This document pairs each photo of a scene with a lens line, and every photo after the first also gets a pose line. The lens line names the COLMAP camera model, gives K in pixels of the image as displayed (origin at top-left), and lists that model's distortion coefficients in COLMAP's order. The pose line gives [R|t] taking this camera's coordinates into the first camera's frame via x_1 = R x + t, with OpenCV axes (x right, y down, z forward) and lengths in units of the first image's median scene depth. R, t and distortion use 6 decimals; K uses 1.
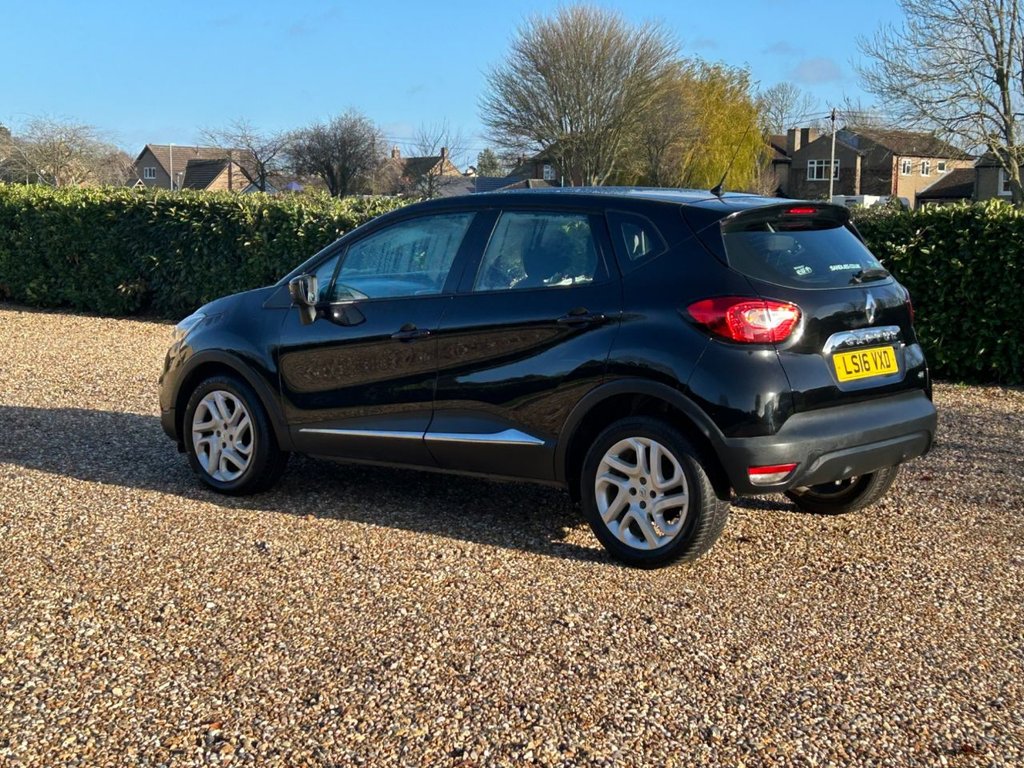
lens RADIAL K [[1639.5, 0, 512.0], [0, 1639.5, 384.0], [0, 0, 1]] dist [0.215320, -0.704718]
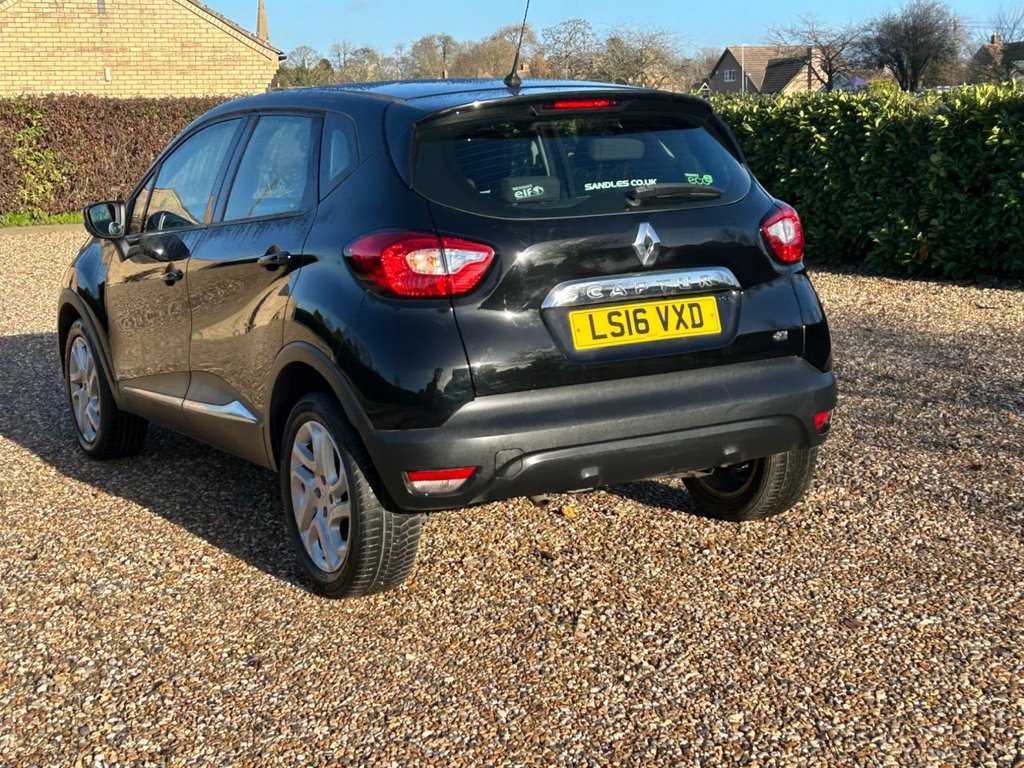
lens RADIAL K [[1621.9, 0, 514.2], [0, 1621.9, 402.8], [0, 0, 1]] dist [0.201055, -0.560984]
pose [[0.932334, 0.026537, -0.360622, 0.411904], [-0.000435, 0.997385, 0.072272, -0.028285], [0.361597, -0.067225, 0.929908, 0.336522]]
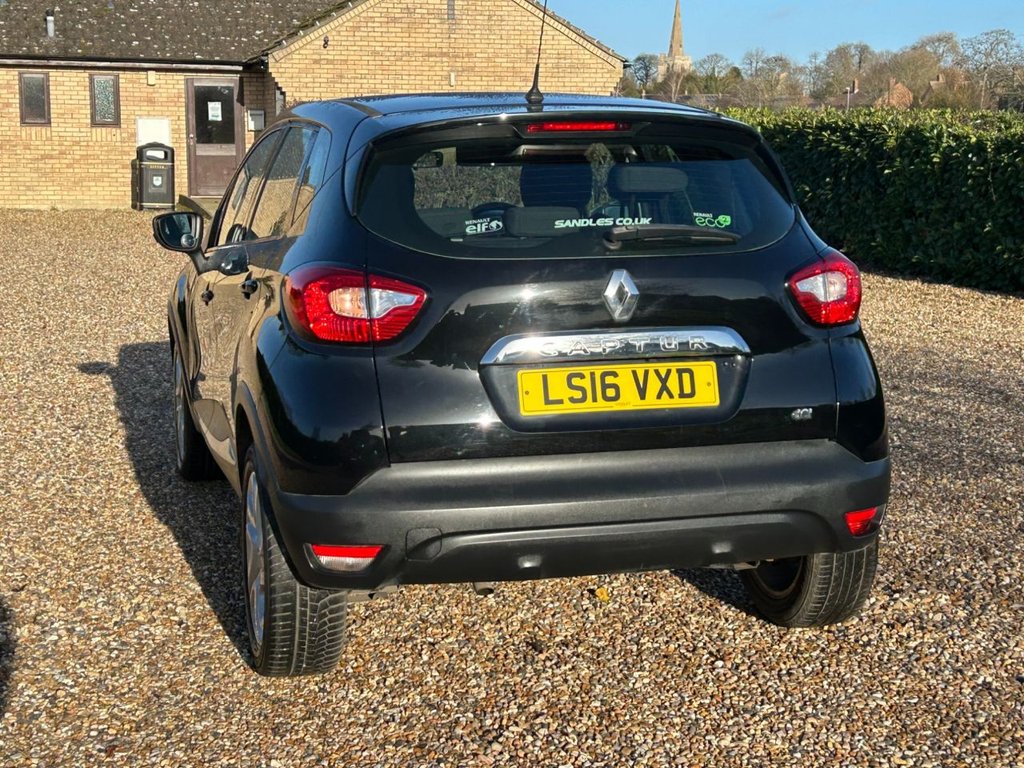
lens RADIAL K [[1639.5, 0, 512.0], [0, 1639.5, 384.0], [0, 0, 1]] dist [0.215320, -0.704718]
pose [[0.818880, 0.081205, -0.568191, 0.514893], [-0.056225, 0.996529, 0.061391, -0.047603], [0.571204, -0.018325, 0.820604, 0.499991]]
